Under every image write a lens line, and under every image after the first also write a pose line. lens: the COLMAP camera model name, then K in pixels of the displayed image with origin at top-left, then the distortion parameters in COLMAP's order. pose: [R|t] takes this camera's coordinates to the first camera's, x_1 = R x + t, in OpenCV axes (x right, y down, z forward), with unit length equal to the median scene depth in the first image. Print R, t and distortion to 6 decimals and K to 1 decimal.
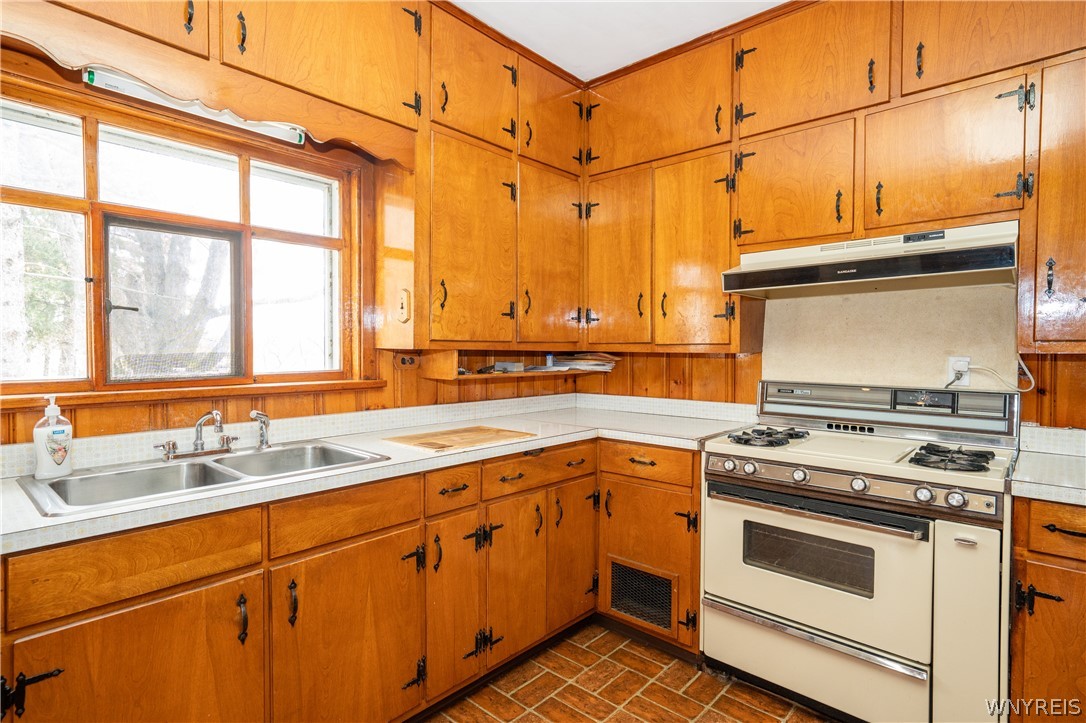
lens RADIAL K [[553.3, 0, 543.0], [0, 553.3, 361.5], [0, 0, 1]] dist [0.003612, 0.000036]
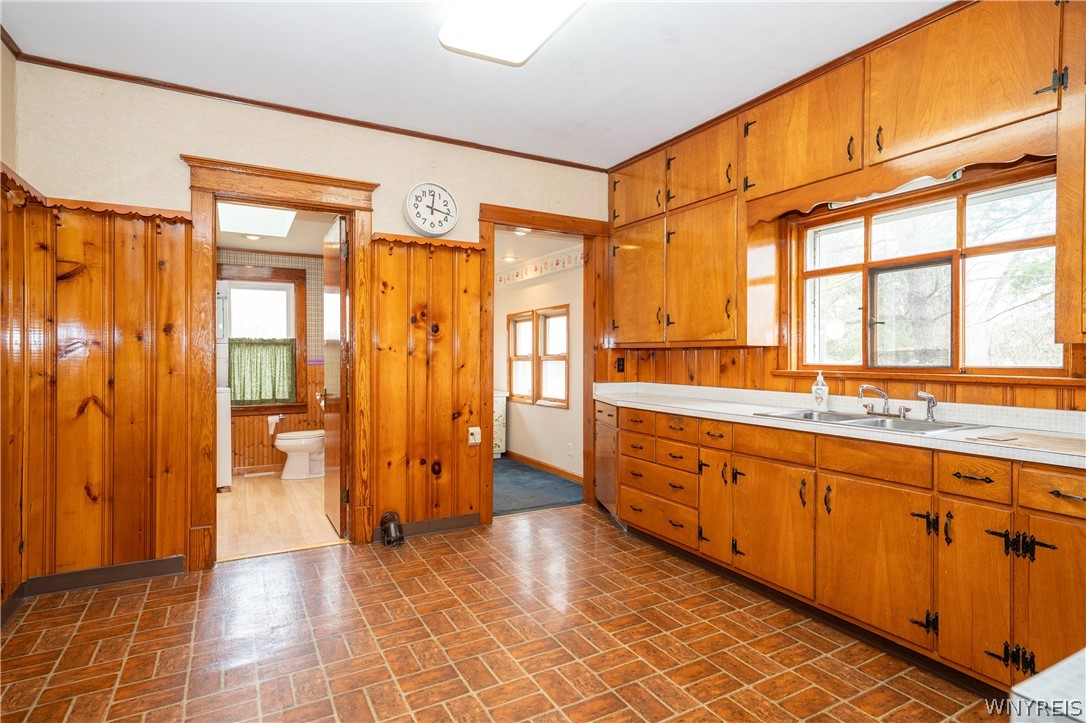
lens RADIAL K [[569.3, 0, 543.0], [0, 569.3, 361.5], [0, 0, 1]] dist [0.002237, 0.000358]
pose [[-0.337973, 0.002760, -0.941152, 1.148672], [-0.026099, 0.999584, 0.012304, 0.022987], [0.940794, 0.028721, -0.337760, 0.617489]]
